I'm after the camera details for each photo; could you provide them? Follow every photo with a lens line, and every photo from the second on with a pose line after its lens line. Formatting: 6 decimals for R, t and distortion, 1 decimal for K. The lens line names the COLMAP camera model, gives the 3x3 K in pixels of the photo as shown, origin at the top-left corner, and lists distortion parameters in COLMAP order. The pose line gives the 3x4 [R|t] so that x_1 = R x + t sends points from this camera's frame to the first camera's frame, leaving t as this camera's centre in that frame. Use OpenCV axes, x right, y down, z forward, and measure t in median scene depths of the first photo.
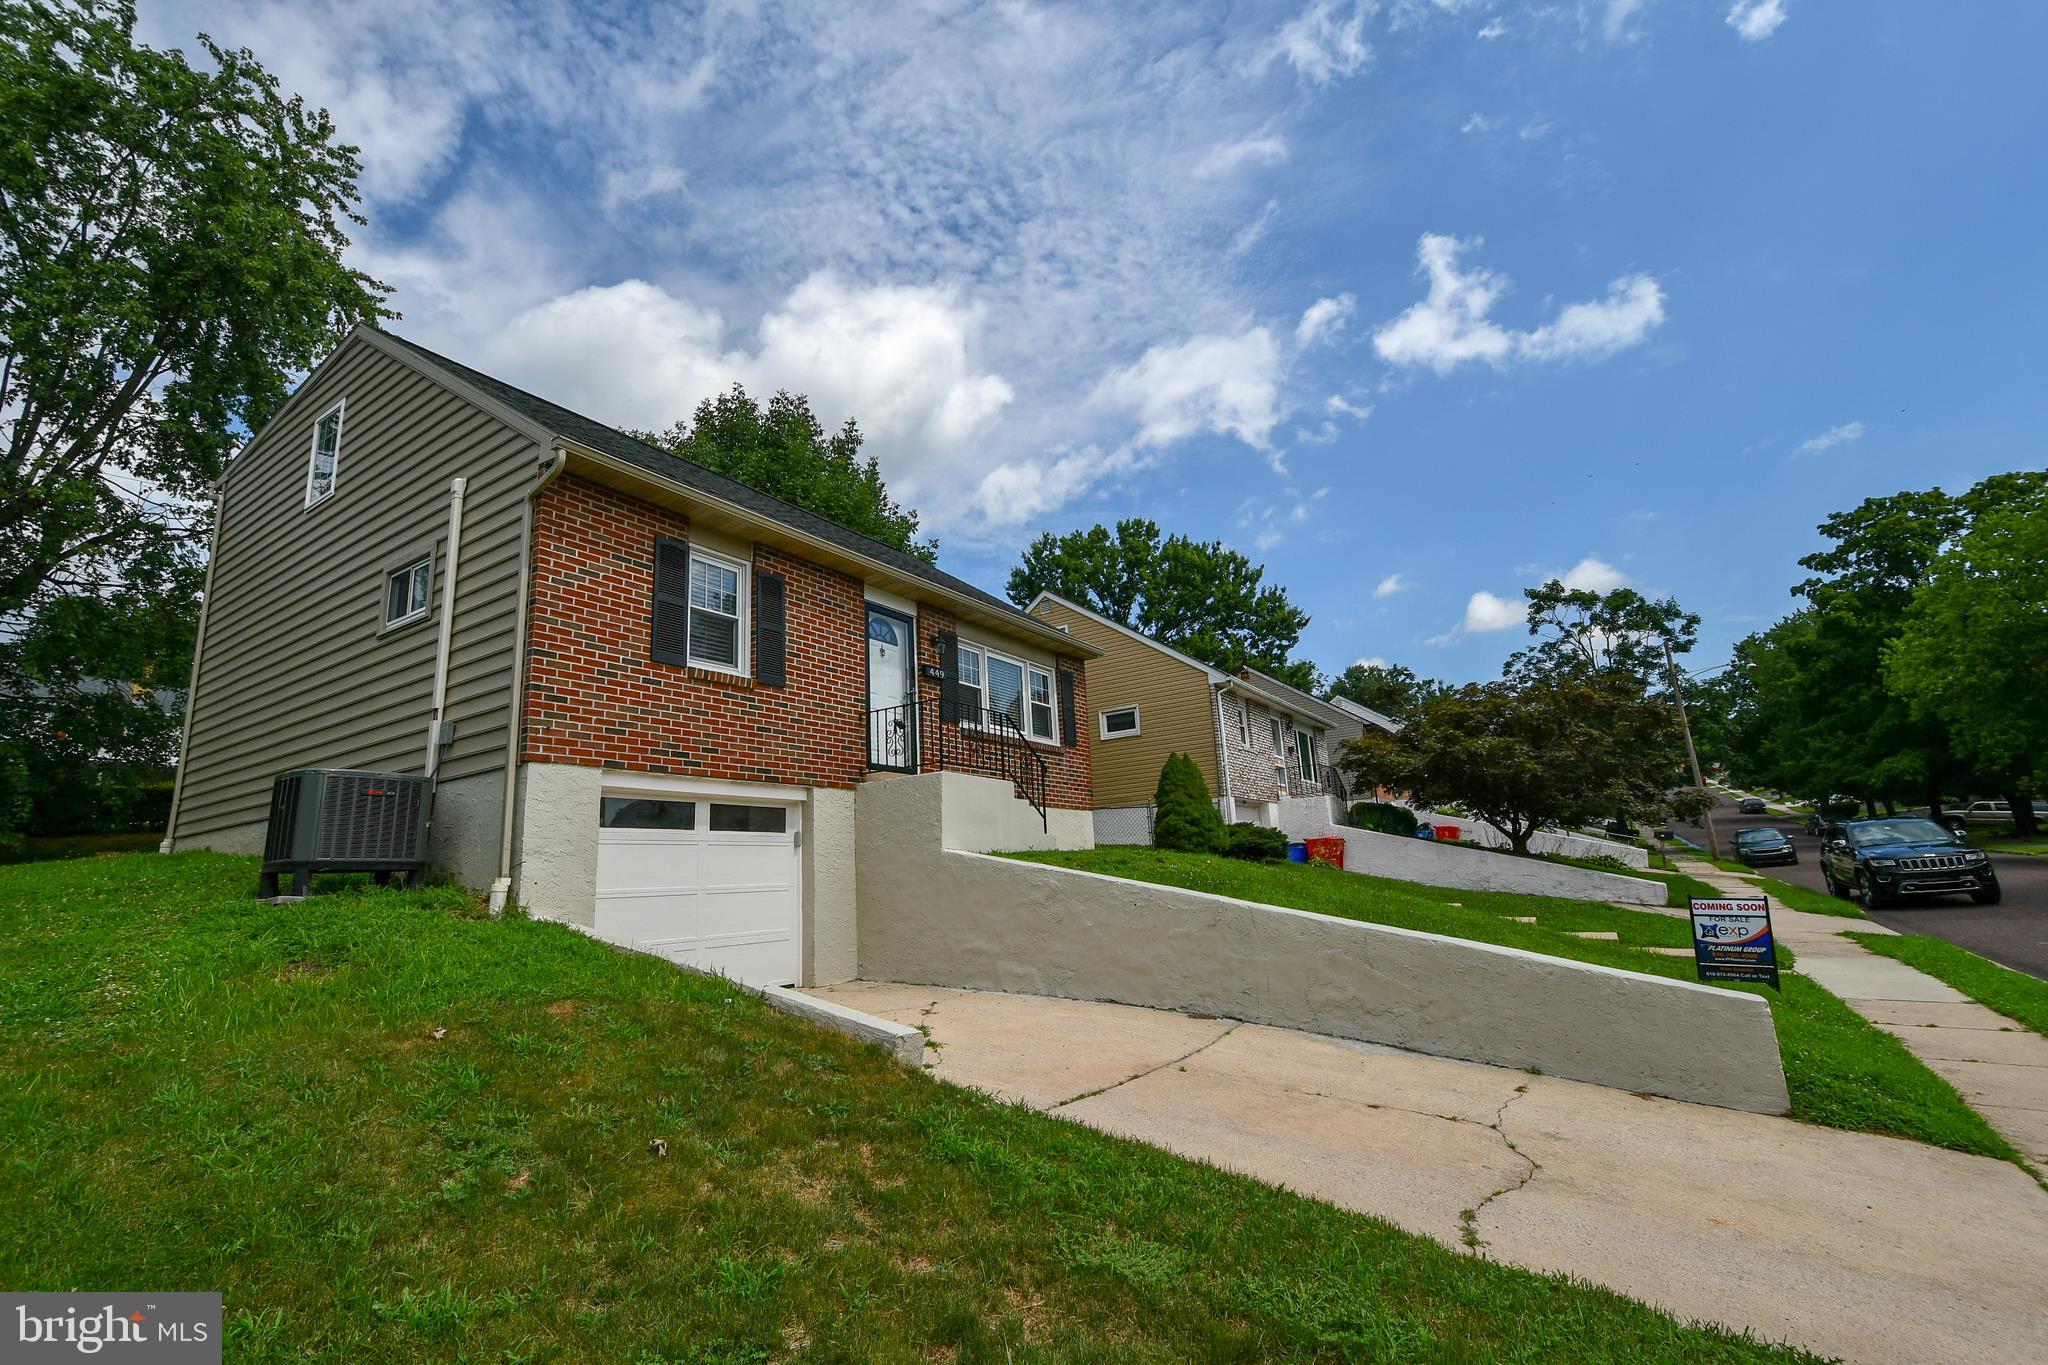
lens RADIAL K [[888.6, 0, 1010.9], [0, 888.6, 664.5], [0, 0, 1]] dist [-0.006432, -0.003910]
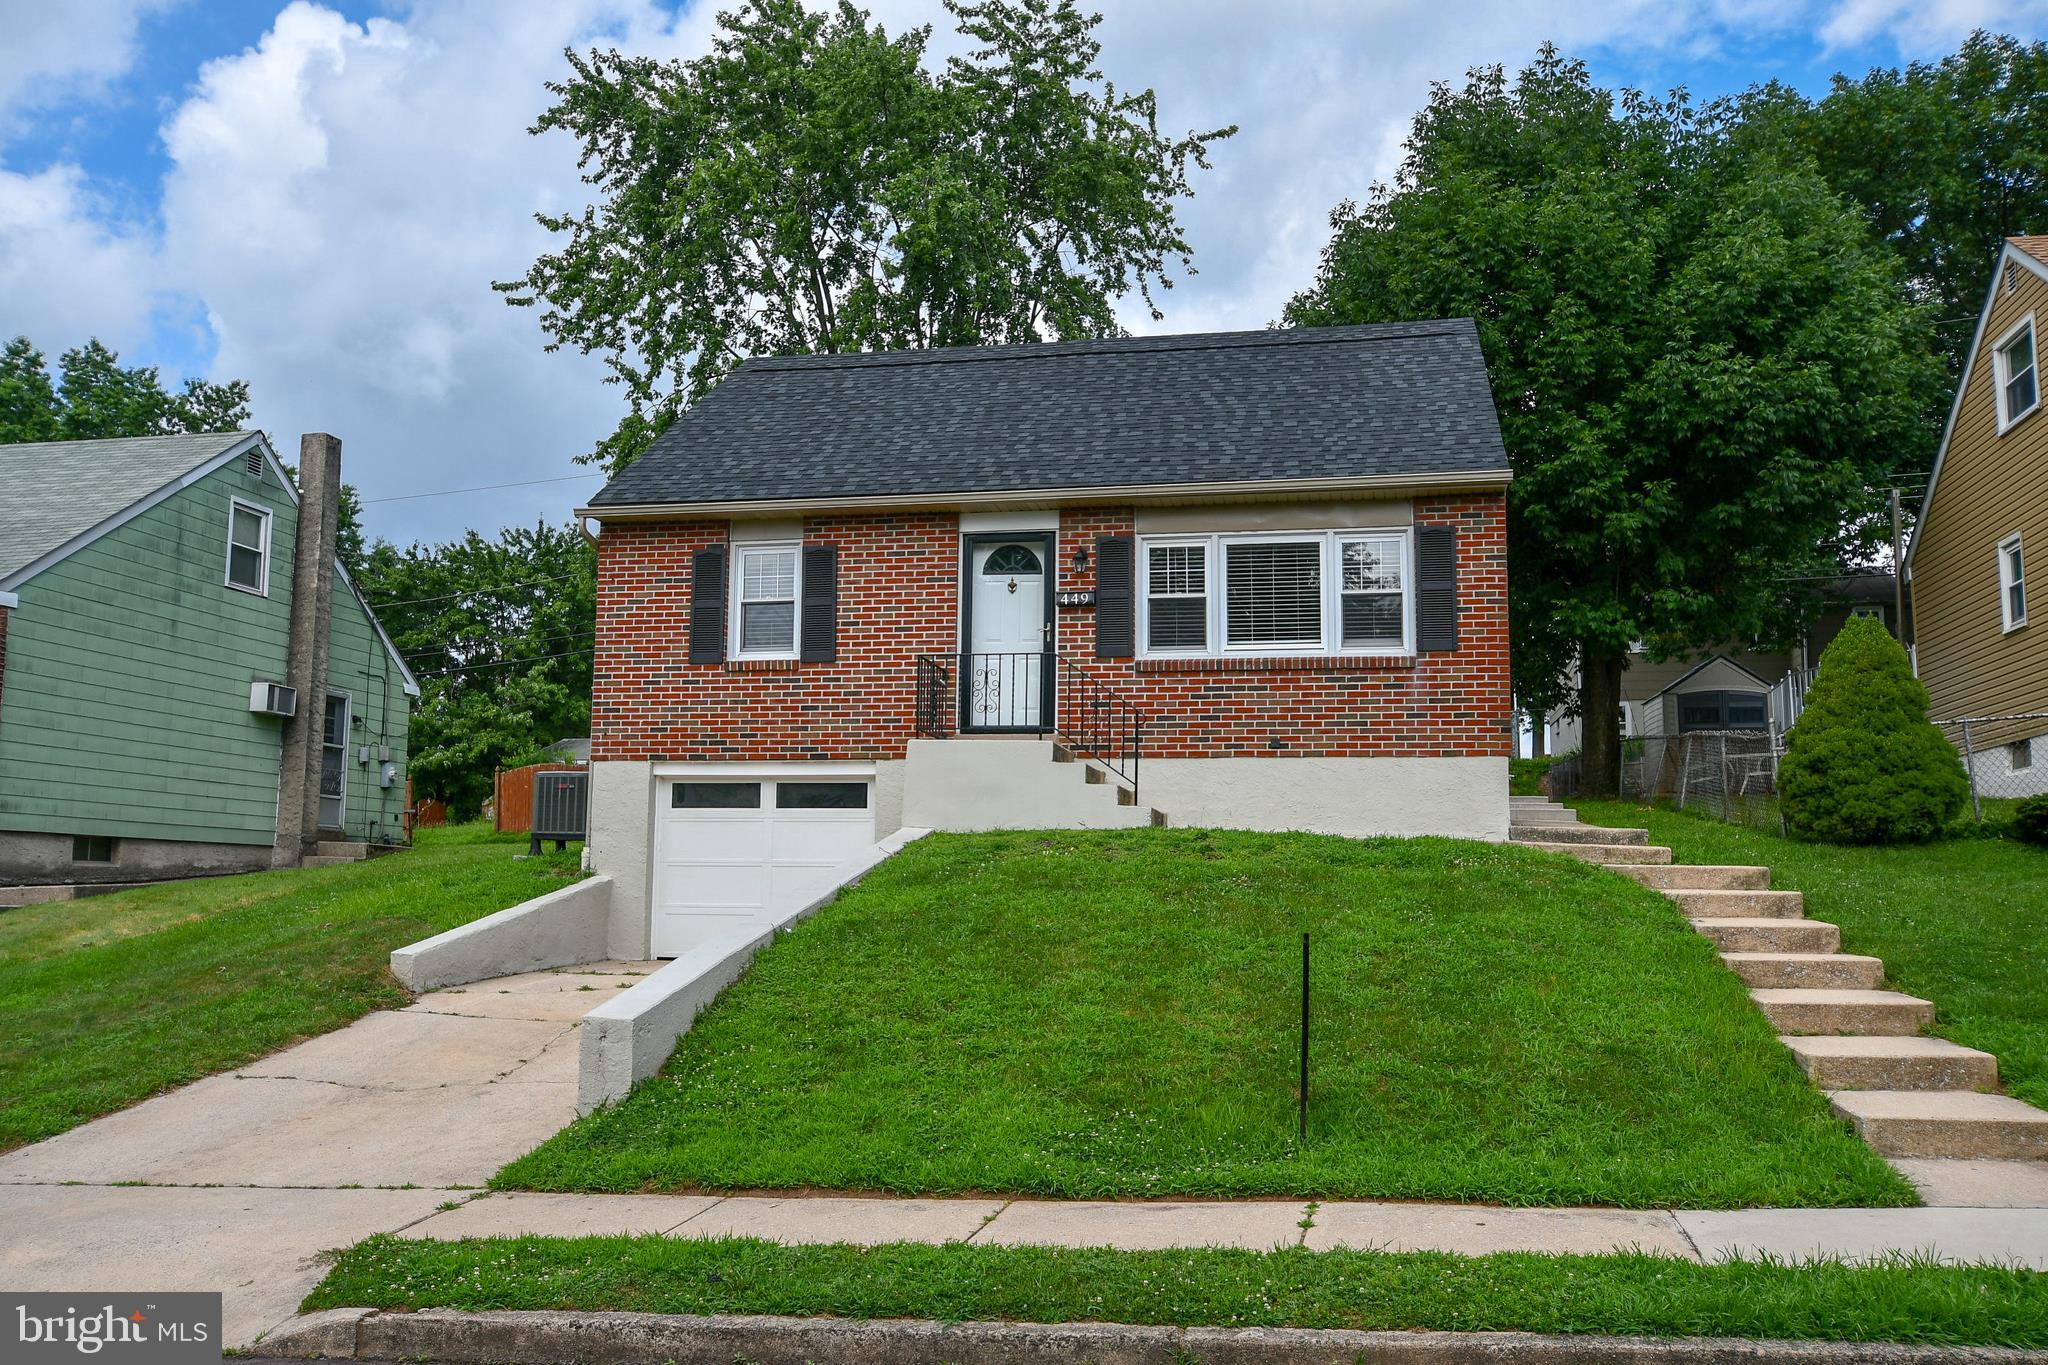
lens RADIAL K [[1721.4, 0, 1017.6], [0, 1721.4, 666.4], [0, 0, 1]] dist [-0.039126, 0.009079]
pose [[0.383323, -0.076830, -0.920413, 1.649889], [0.195336, 0.980736, -0.000514, 0.075920], [0.902722, -0.179593, 0.390947, 0.470907]]
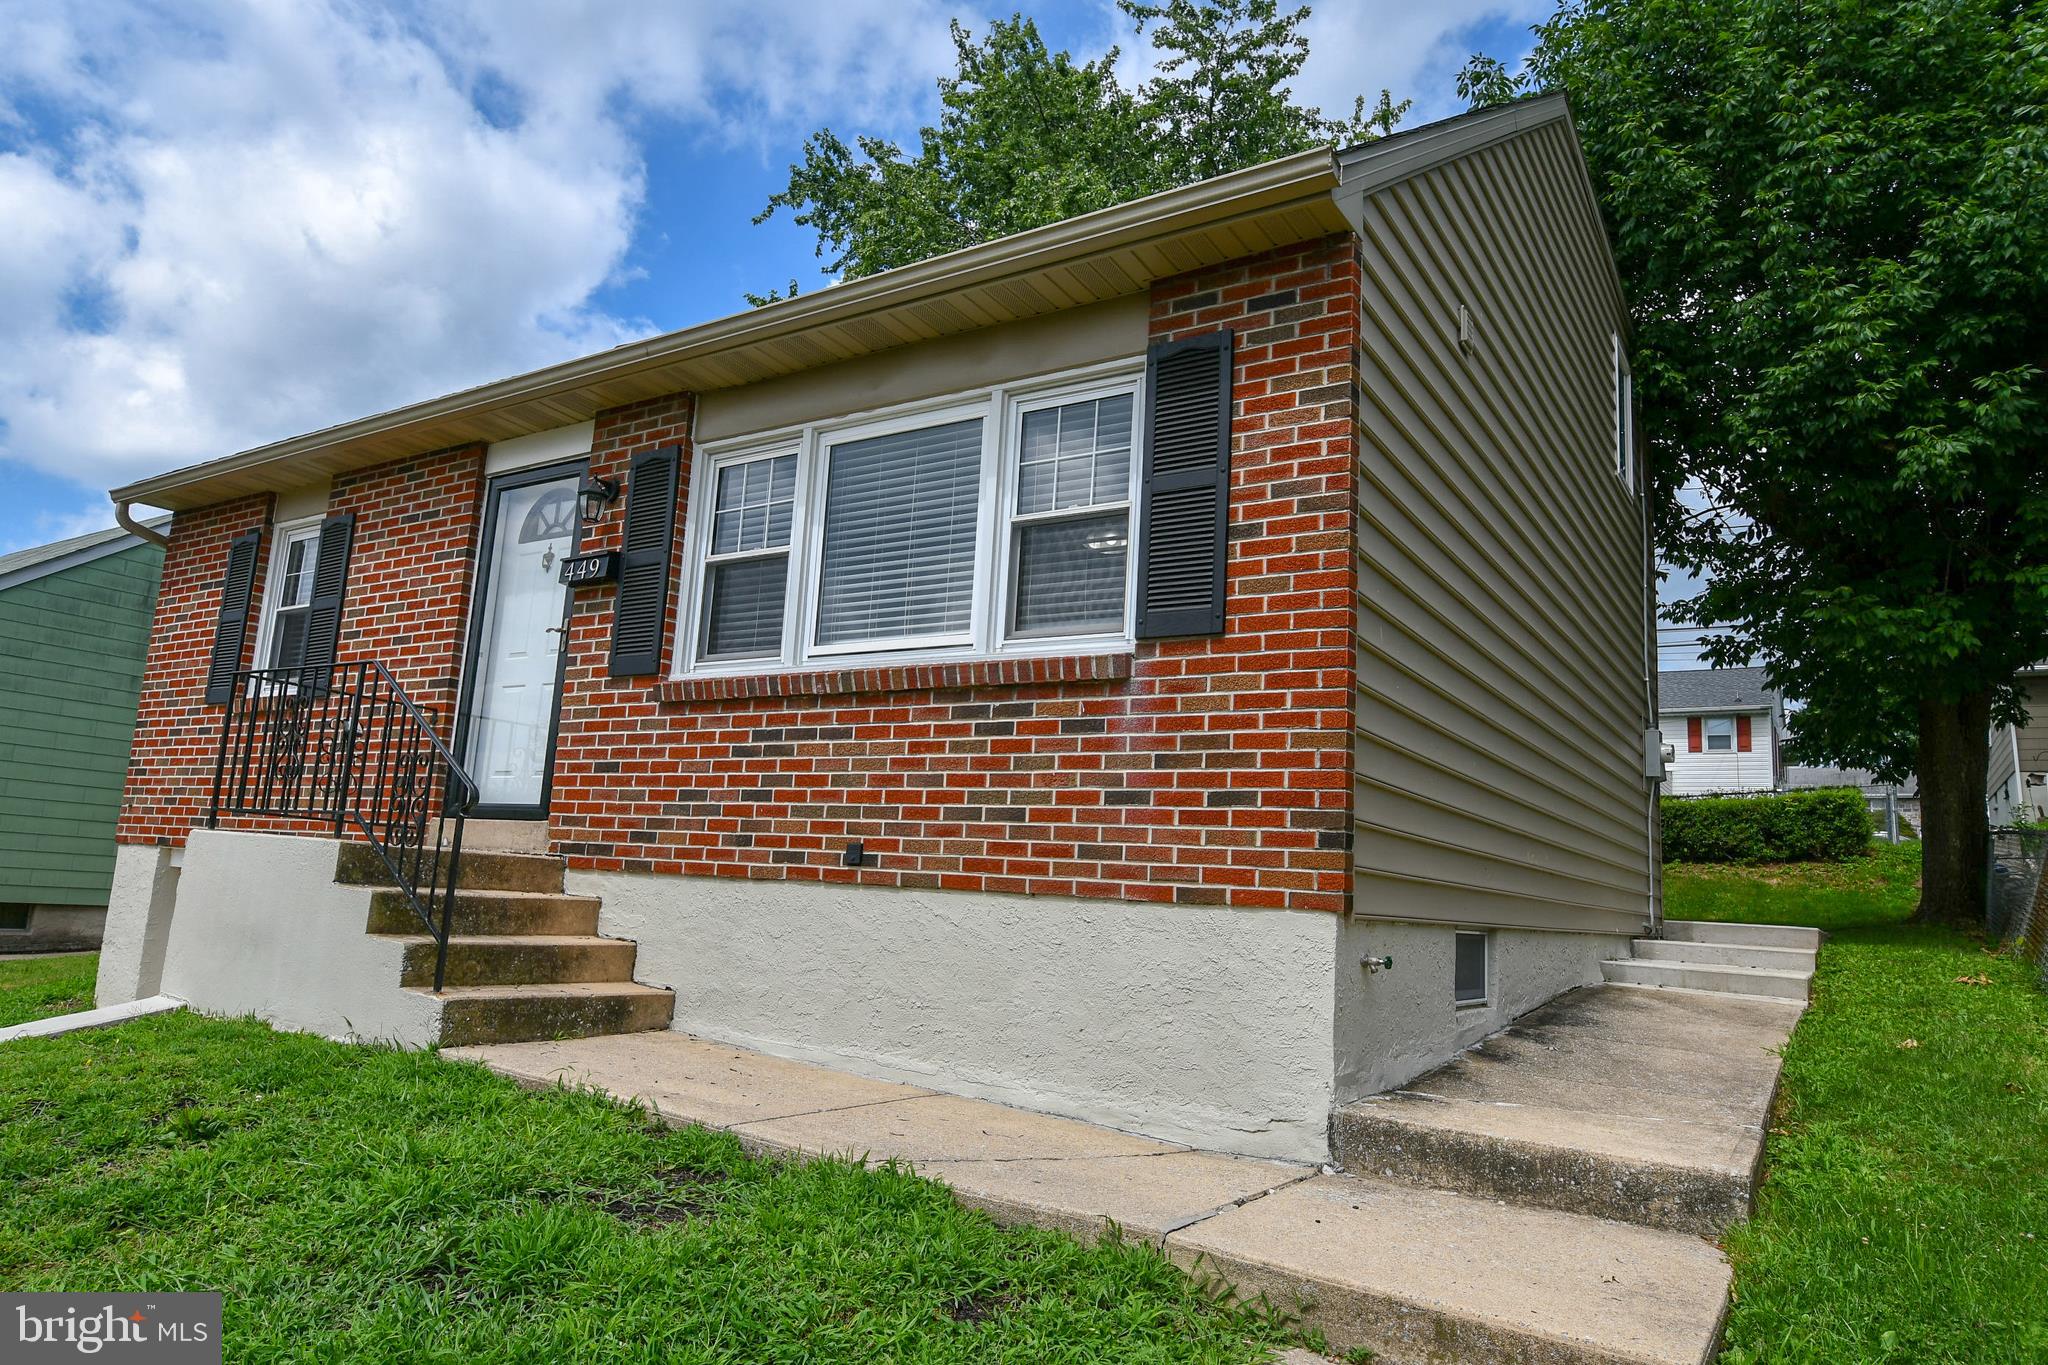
lens RADIAL K [[1292.2, 0, 1027.0], [0, 1292.2, 681.7], [0, 0, 1]] dist [-0.008599, -0.011652]
pose [[0.020734, -0.124879, -0.991955, 0.664665], [0.183174, 0.975849, -0.119023, 0.221539], [0.982862, -0.179233, 0.043108, 1.522488]]
